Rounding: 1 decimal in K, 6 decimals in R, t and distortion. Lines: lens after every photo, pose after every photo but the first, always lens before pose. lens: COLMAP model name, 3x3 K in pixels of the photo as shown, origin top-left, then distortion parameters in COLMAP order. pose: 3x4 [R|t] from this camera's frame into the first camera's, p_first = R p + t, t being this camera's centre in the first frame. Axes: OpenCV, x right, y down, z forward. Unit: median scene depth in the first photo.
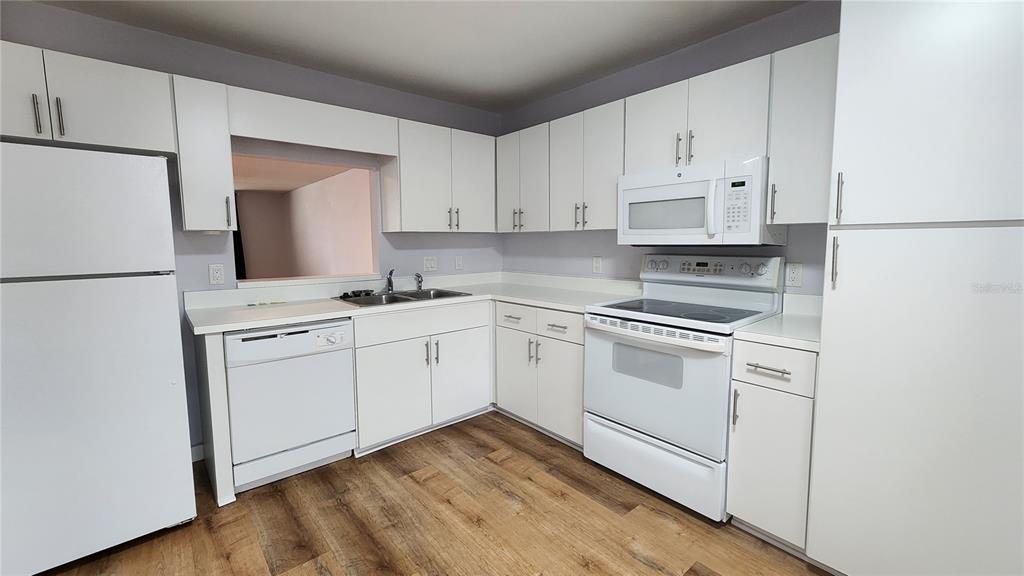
lens RADIAL K [[419.0, 0, 505.0], [0, 419.0, 281.0], [0, 0, 1]] dist [0.001418, 0.000182]
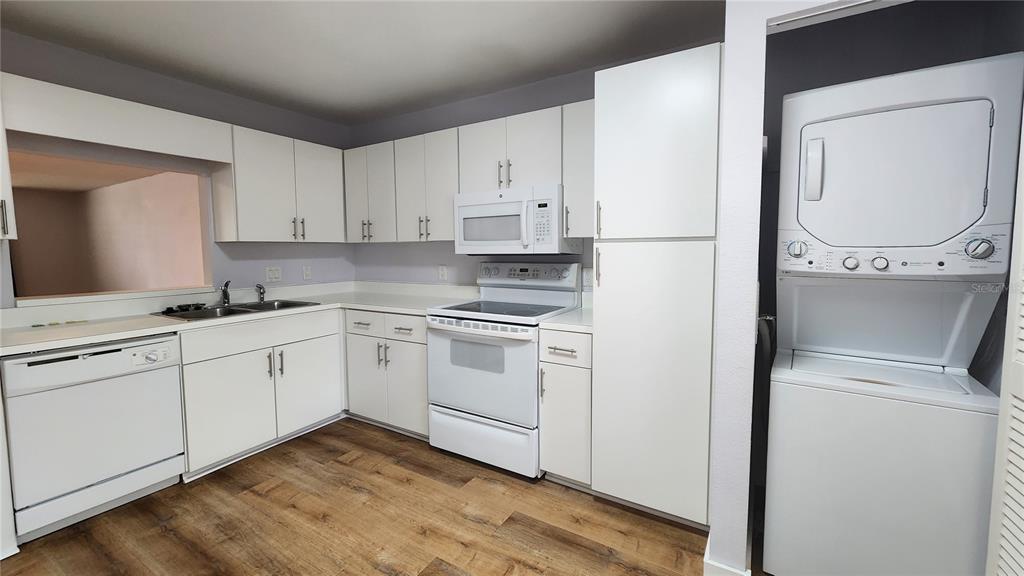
lens RADIAL K [[419.0, 0, 505.0], [0, 419.0, 281.0], [0, 0, 1]] dist [0.001418, 0.000182]
pose [[0.951740, -0.022535, 0.306078, 0.050223], [0.029783, 0.999375, -0.019029, 0.012837], [-0.305458, 0.027227, 0.951816, -0.128903]]
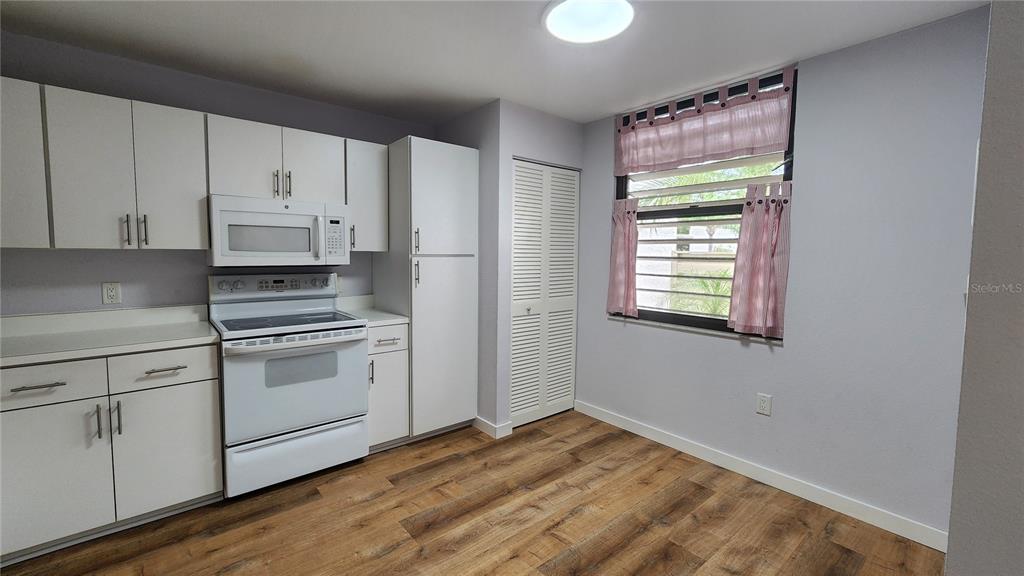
lens RADIAL K [[419.0, 0, 505.0], [0, 419.0, 281.0], [0, 0, 1]] dist [0.001418, 0.000182]
pose [[0.010334, -0.056237, 0.998364, -0.713879], [0.089531, 0.994459, 0.055091, -0.050273], [-0.995930, 0.088815, 0.015312, 0.355902]]
